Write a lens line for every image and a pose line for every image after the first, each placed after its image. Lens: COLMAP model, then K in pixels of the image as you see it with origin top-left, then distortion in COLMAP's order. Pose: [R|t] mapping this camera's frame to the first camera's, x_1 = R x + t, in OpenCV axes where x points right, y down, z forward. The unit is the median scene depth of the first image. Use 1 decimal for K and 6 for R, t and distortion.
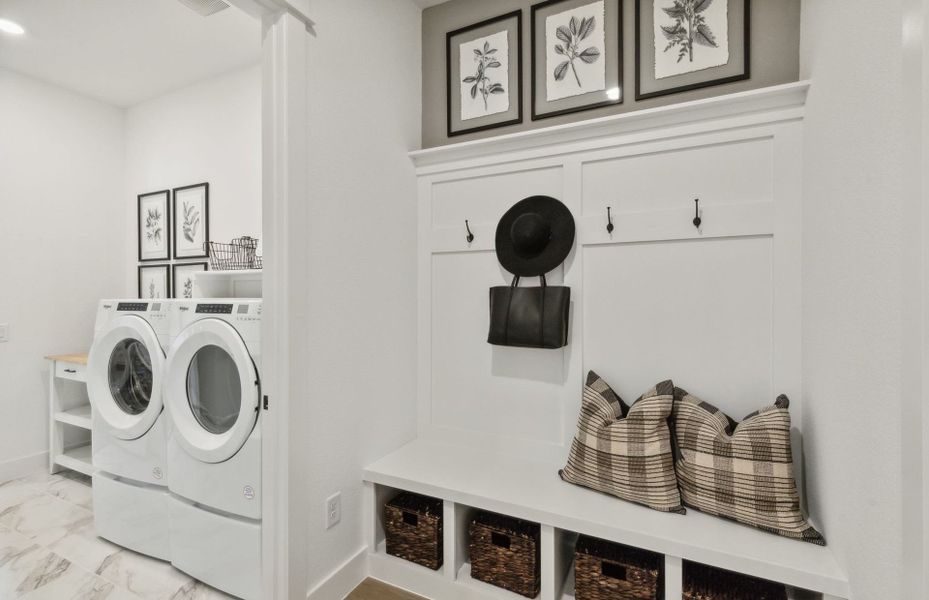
lens RADIAL K [[418.7, 0, 465.7], [0, 418.7, 294.9], [0, 0, 1]] dist [0.004434, -0.000216]
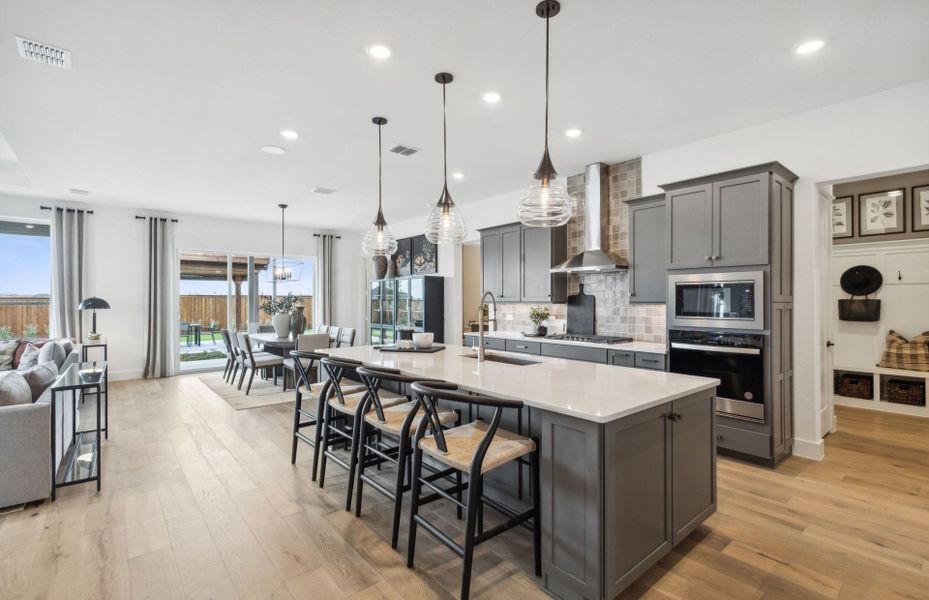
lens RADIAL K [[418.7, 0, 466.0], [0, 418.7, 297.1], [0, 0, 1]] dist [0.004434, -0.000216]
pose [[0.917924, -0.001020, -0.396754, -1.171375], [-0.001463, 0.999981, -0.005955, -0.015035], [0.396753, 0.006046, 0.917906, -2.659607]]
